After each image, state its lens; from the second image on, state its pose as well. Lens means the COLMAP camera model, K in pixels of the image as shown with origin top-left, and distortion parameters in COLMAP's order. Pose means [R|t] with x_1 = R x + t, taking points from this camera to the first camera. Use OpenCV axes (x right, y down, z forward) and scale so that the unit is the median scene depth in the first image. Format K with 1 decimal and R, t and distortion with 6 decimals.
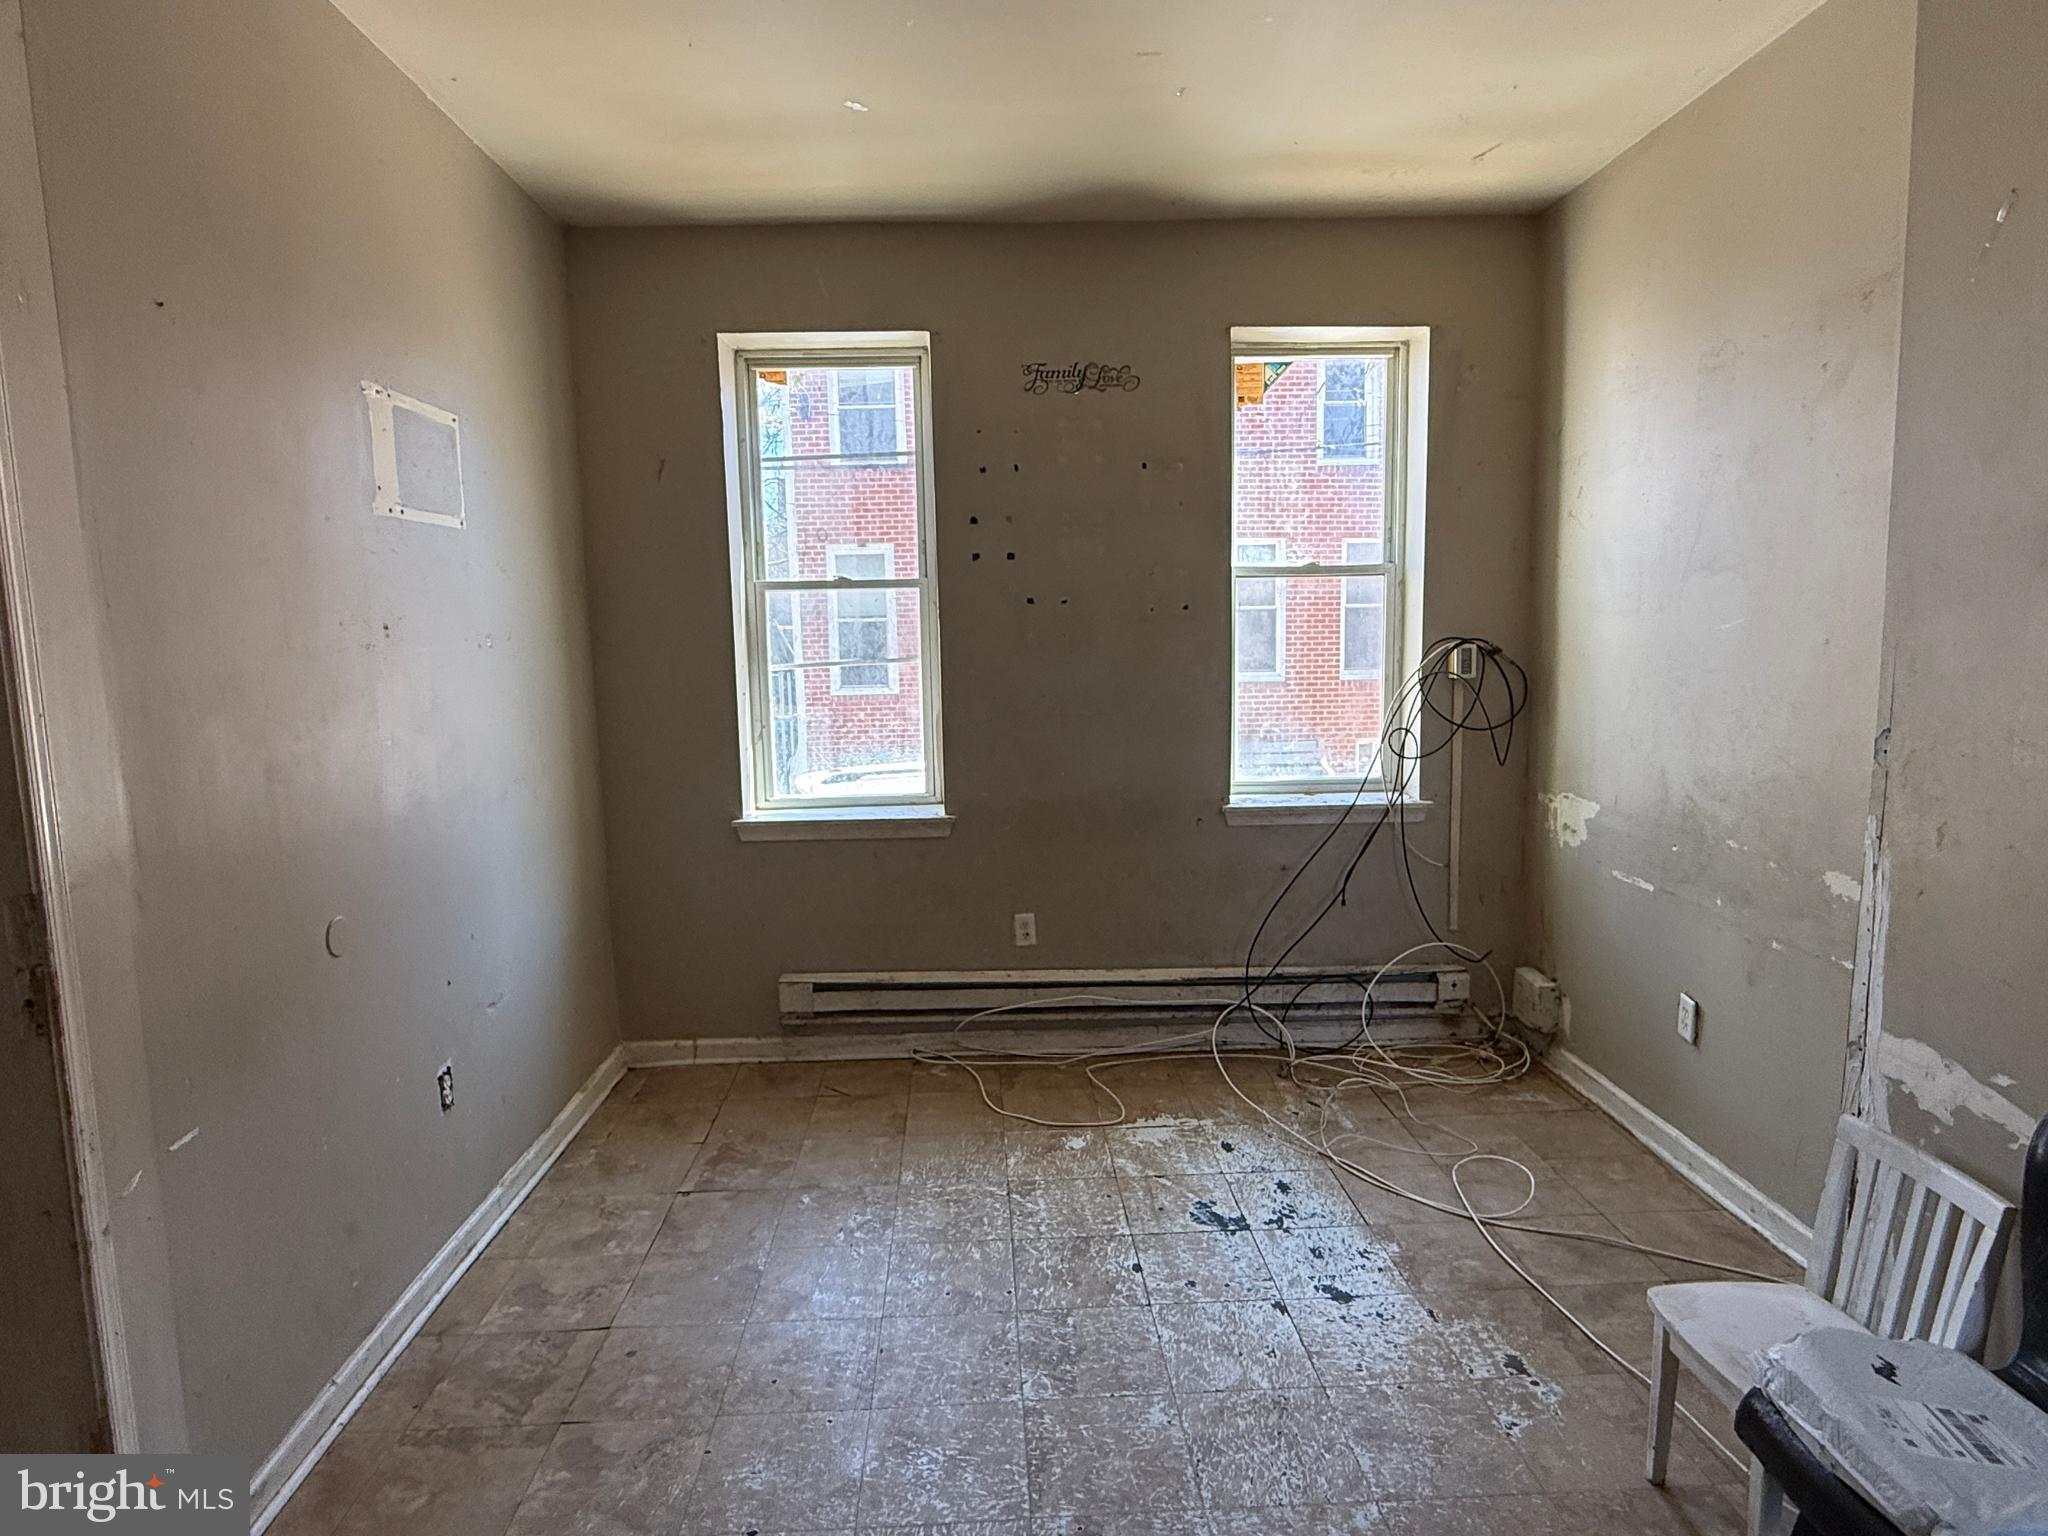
lens RADIAL K [[1136.5, 0, 1024.0], [0, 1136.5, 768.0], [0, 0, 1]] dist [0.003163, 0.000564]
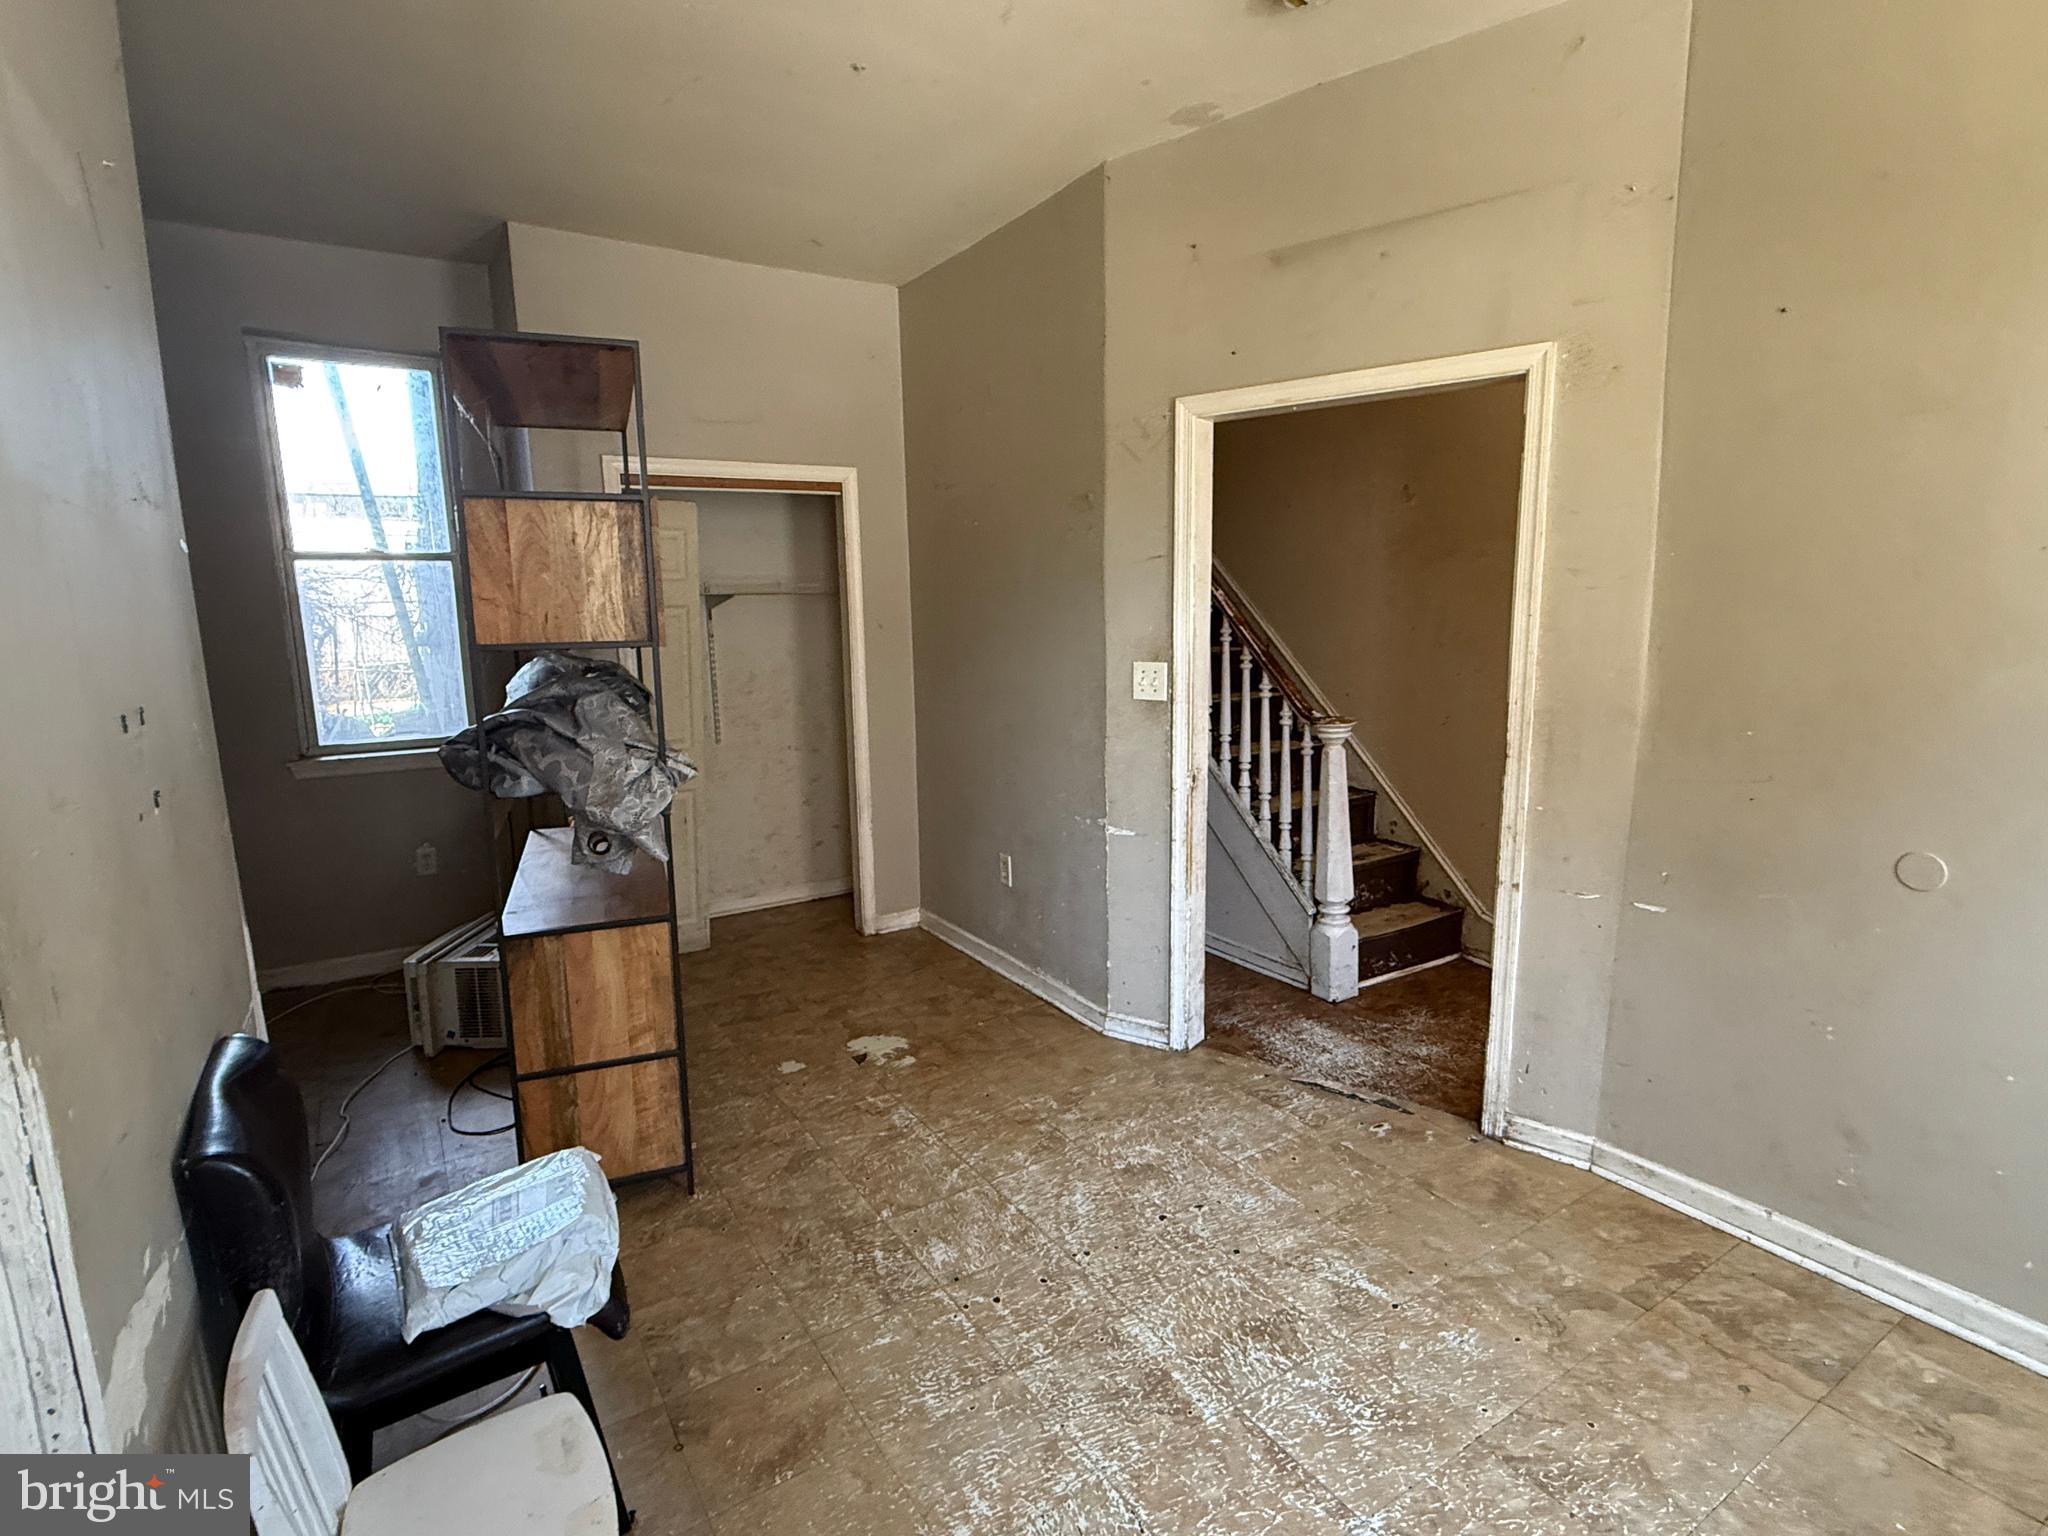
lens RADIAL K [[1018.3, 0, 1021.8], [0, 1018.3, 773.4], [0, 0, 1]] dist [-0.002189, 0.000892]
pose [[-0.862643, 0.123821, -0.490424, 0.568685], [-0.023528, 0.958702, 0.283436, -0.190772], [0.505266, 0.256043, -0.824105, 1.499062]]
